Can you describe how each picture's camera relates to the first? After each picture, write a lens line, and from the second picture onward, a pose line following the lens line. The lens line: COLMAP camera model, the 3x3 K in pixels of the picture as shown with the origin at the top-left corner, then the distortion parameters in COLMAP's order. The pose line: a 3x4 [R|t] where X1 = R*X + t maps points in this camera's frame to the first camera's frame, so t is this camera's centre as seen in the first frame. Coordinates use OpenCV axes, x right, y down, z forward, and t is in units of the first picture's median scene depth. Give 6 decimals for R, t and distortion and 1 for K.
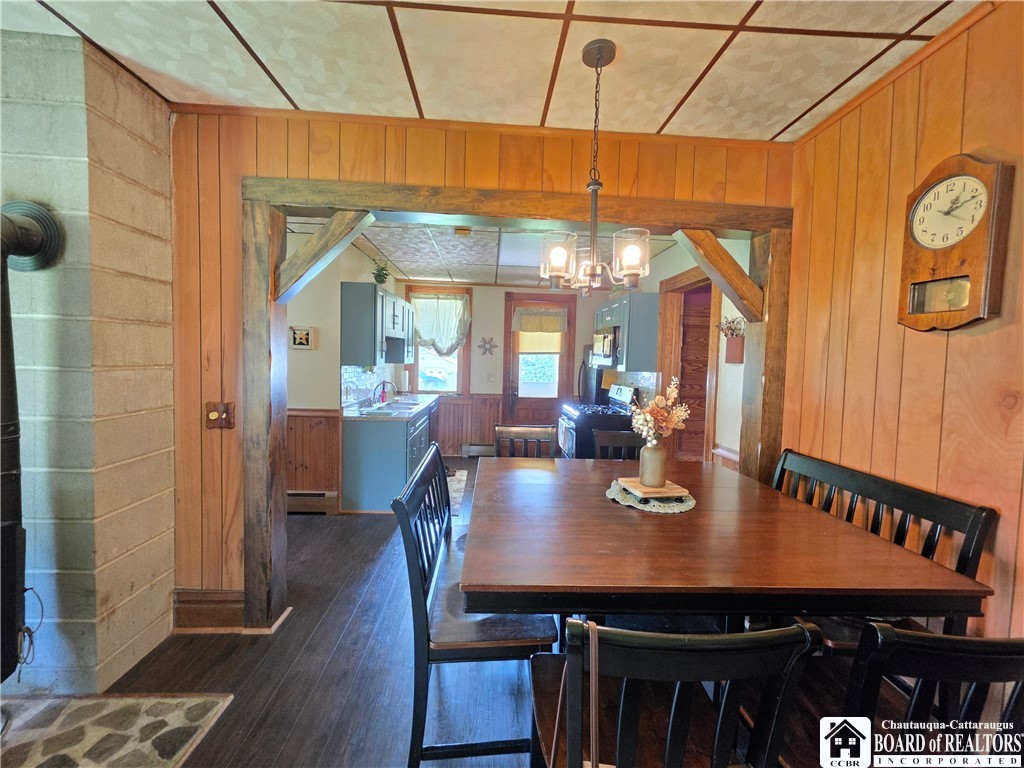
lens RADIAL K [[406.9, 0, 510.7], [0, 406.9, 381.0], [0, 0, 1]] dist [-0.003600, -0.000144]
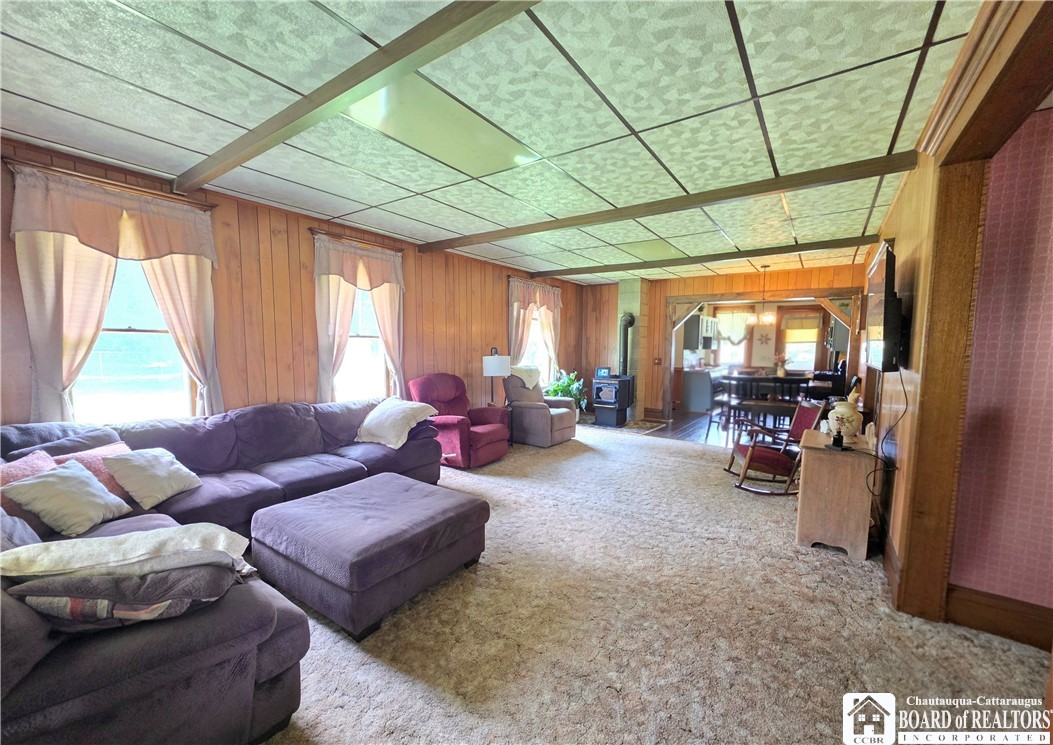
lens RADIAL K [[419.7, 0, 524.1], [0, 419.7, 382.7], [0, 0, 1]] dist [0.004051, 0.000626]
pose [[0.779156, 0.034805, -0.625864, 0.306779], [-0.024195, 0.999383, 0.025455, 0.087133], [0.626364, -0.004691, 0.779517, -1.139132]]
